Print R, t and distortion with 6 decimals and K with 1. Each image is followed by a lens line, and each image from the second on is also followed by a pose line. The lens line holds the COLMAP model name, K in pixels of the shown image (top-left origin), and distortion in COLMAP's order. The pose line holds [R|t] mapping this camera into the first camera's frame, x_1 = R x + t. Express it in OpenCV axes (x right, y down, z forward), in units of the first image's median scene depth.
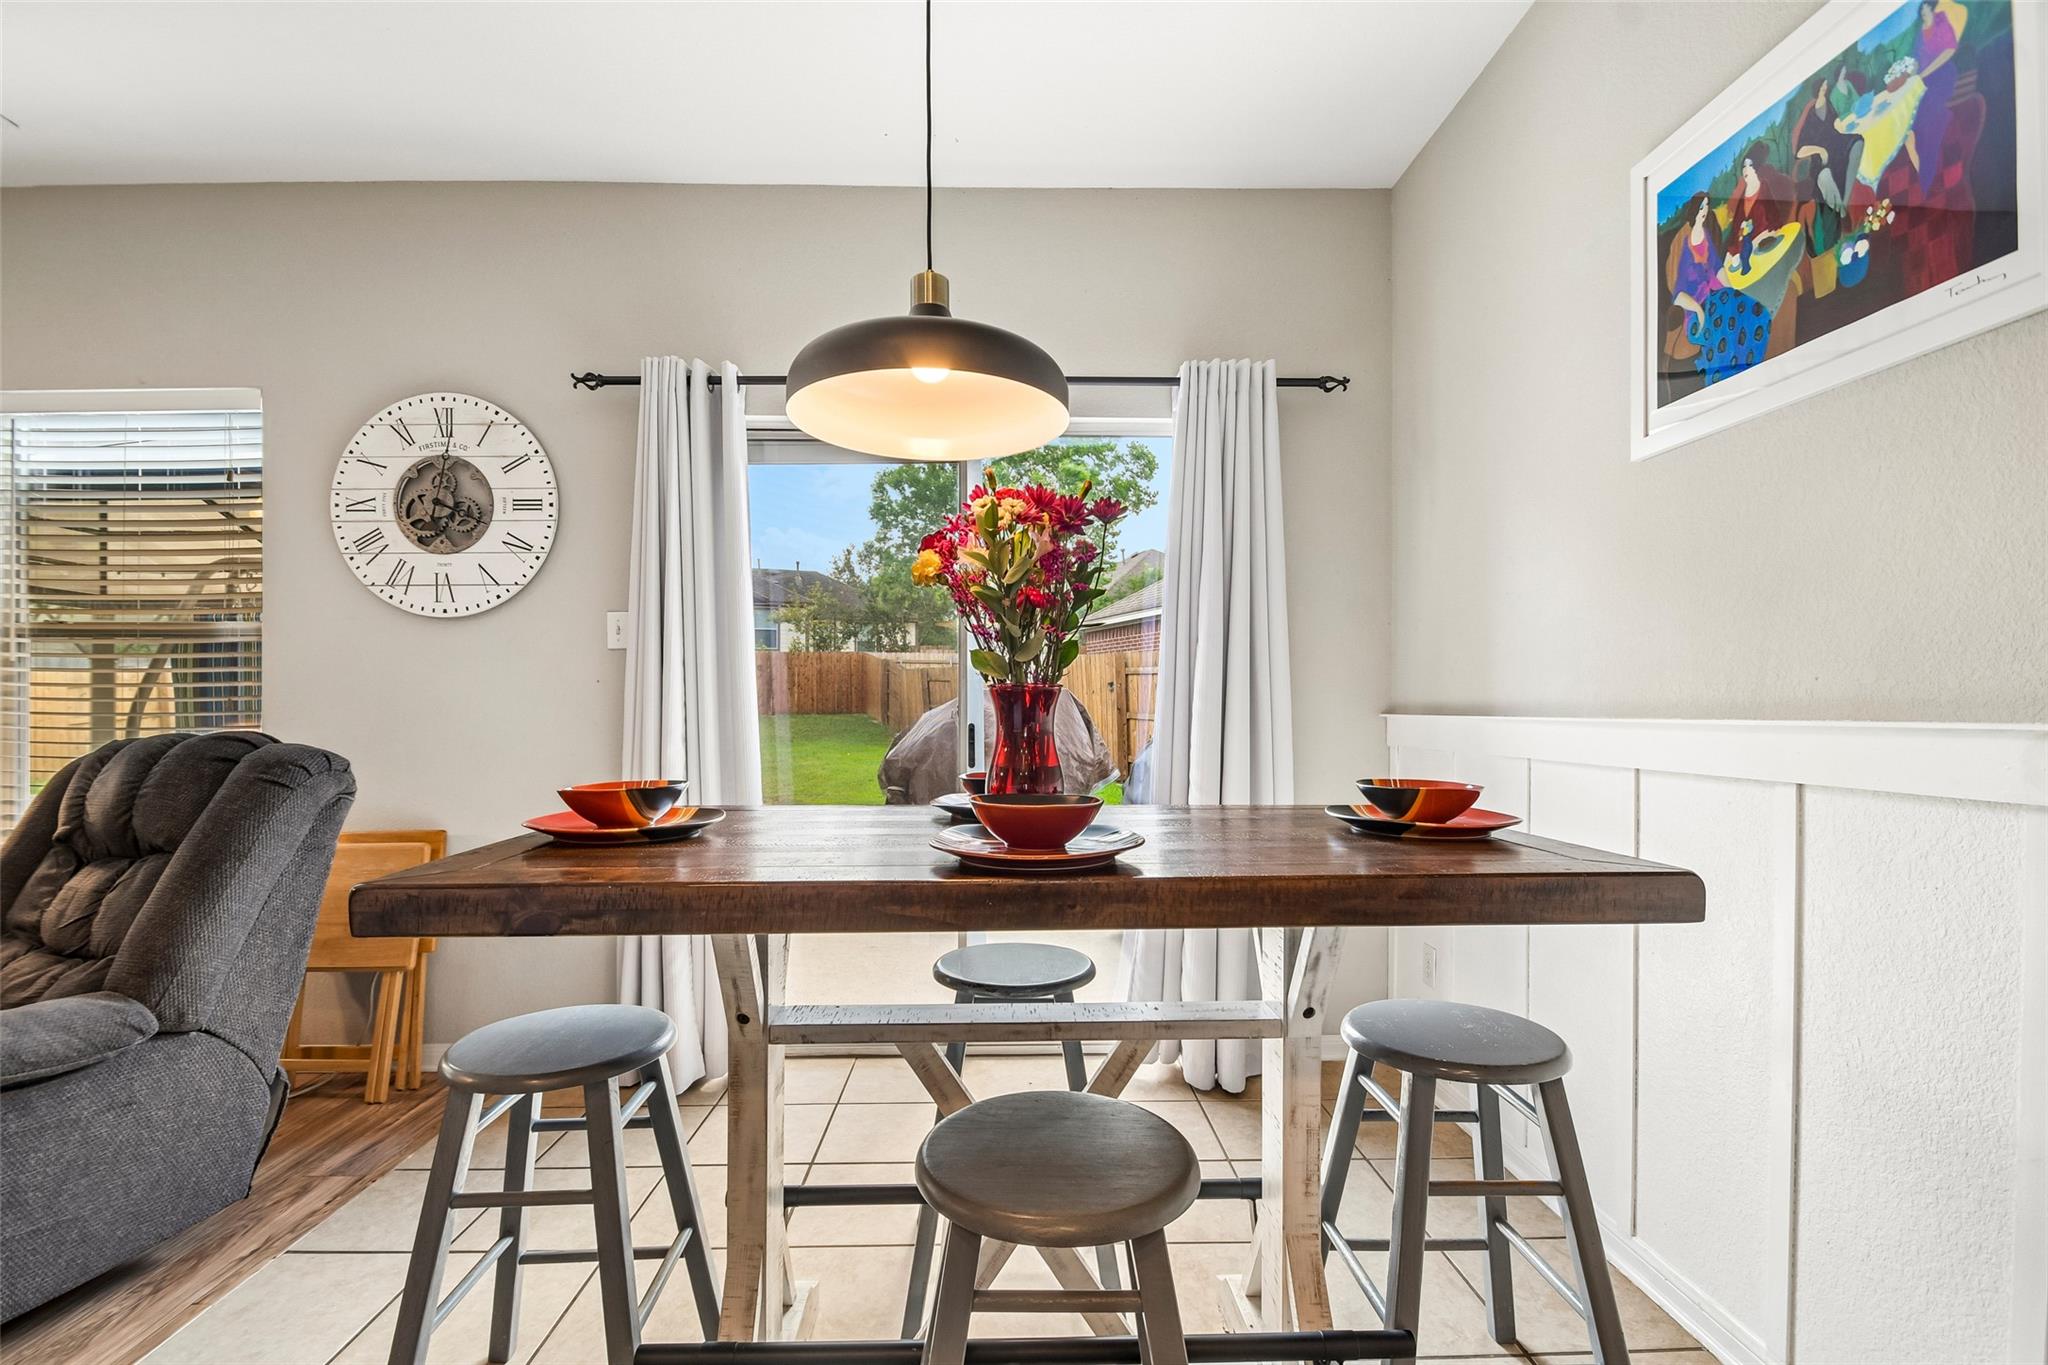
lens RADIAL K [[921.7, 0, 1020.5], [0, 921.7, 707.6], [0, 0, 1]] dist [0.000055, -0.009985]
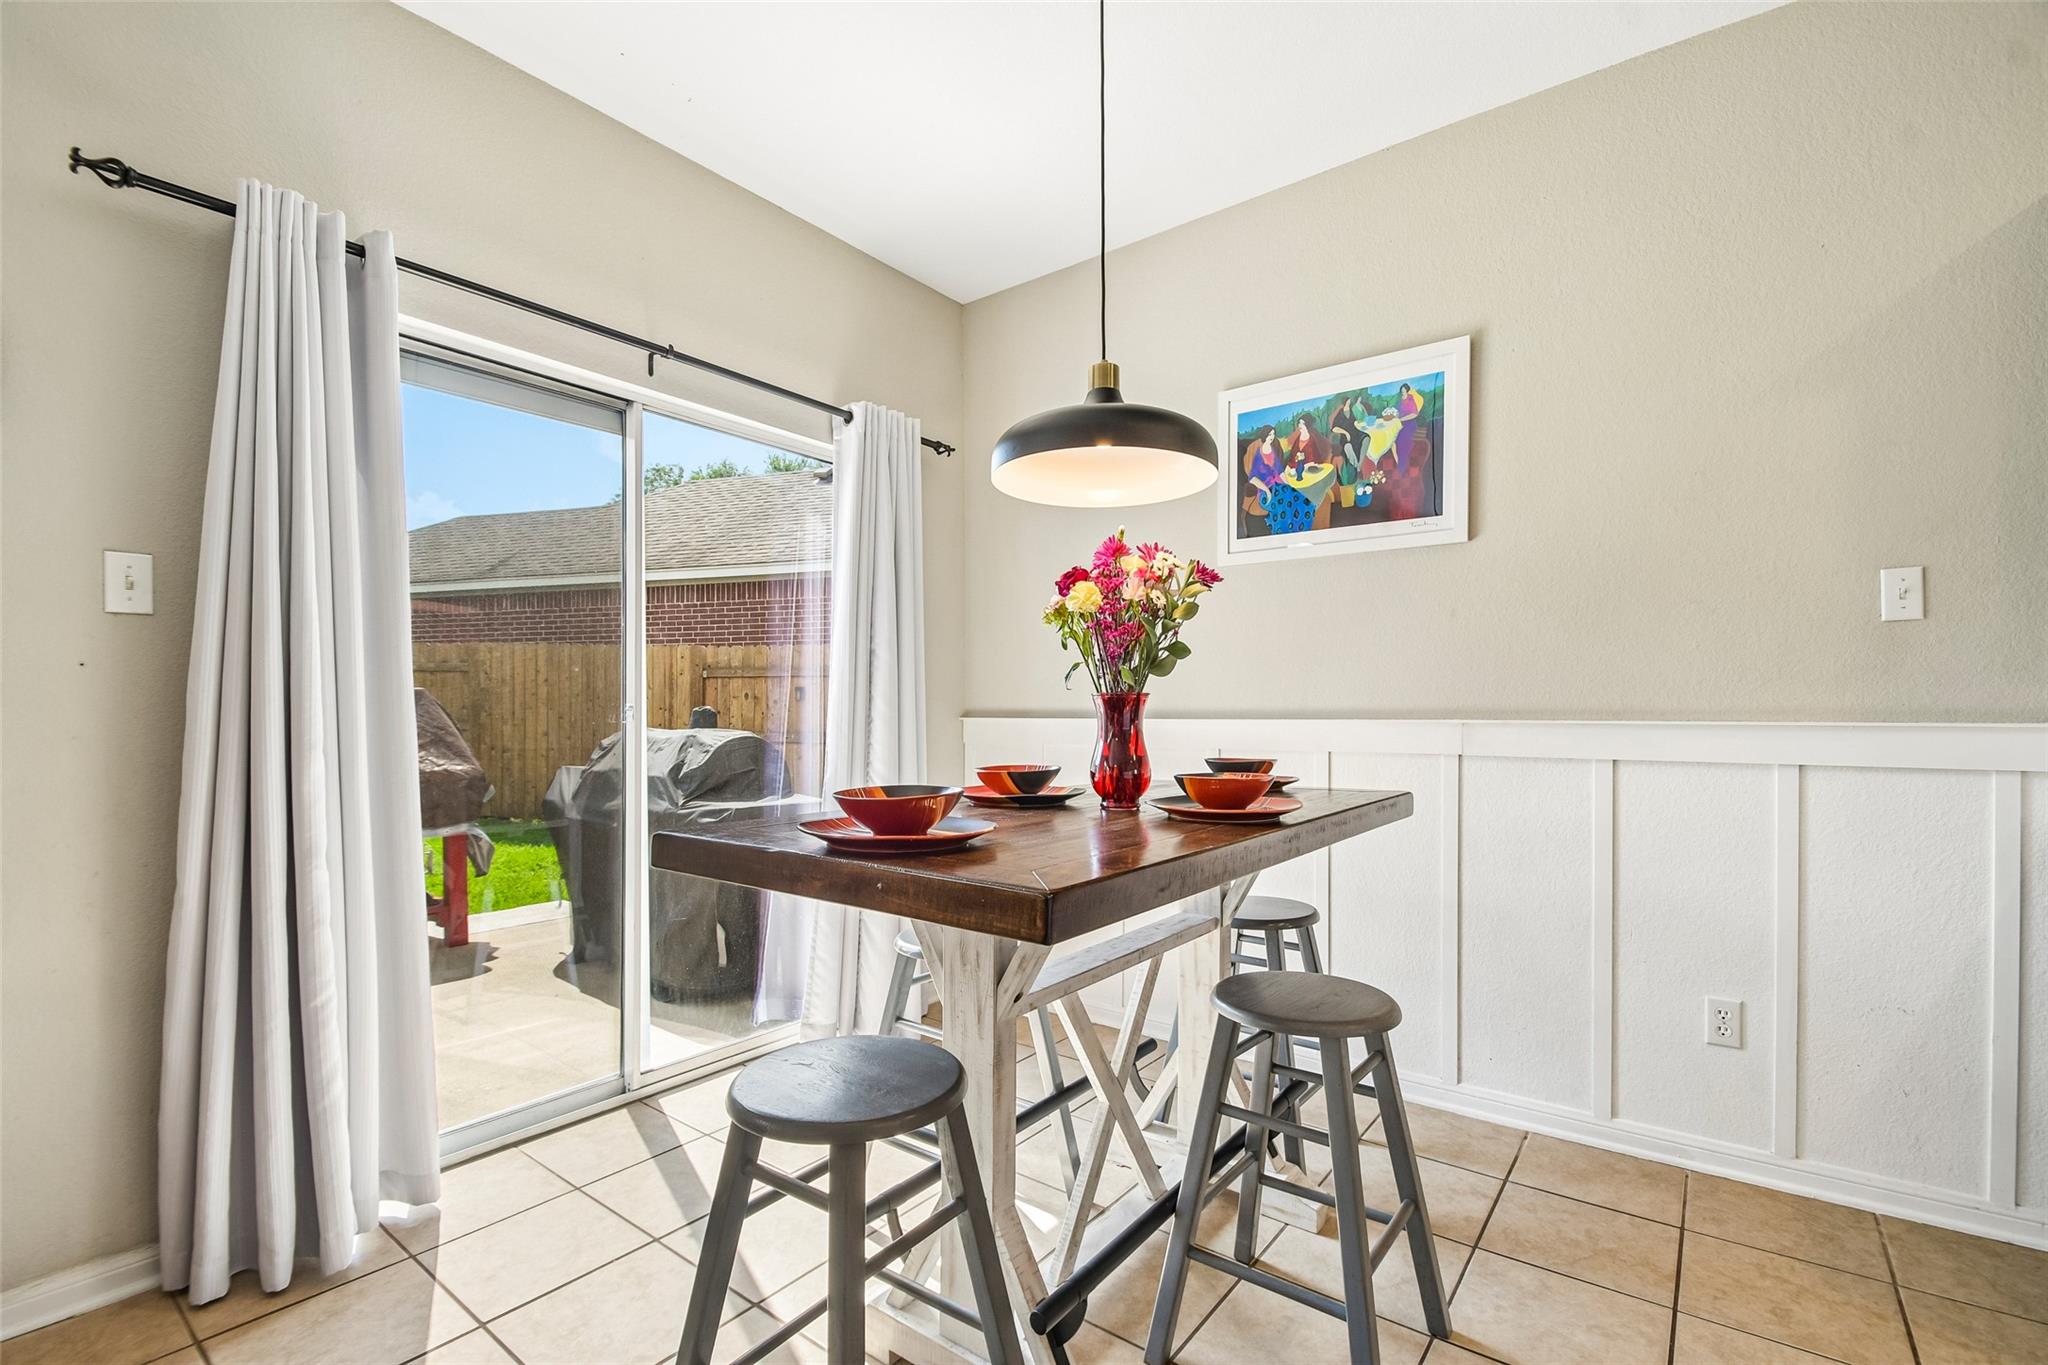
lens RADIAL K [[921.7, 0, 1009.1], [0, 921.7, 701.9], [0, 0, 1]] dist [0.000055, -0.009985]
pose [[0.614894, 0.009476, 0.788553, -1.088212], [-0.001341, 0.999939, -0.010971, -0.000686], [-0.788608, 0.005689, 0.614869, 0.323101]]
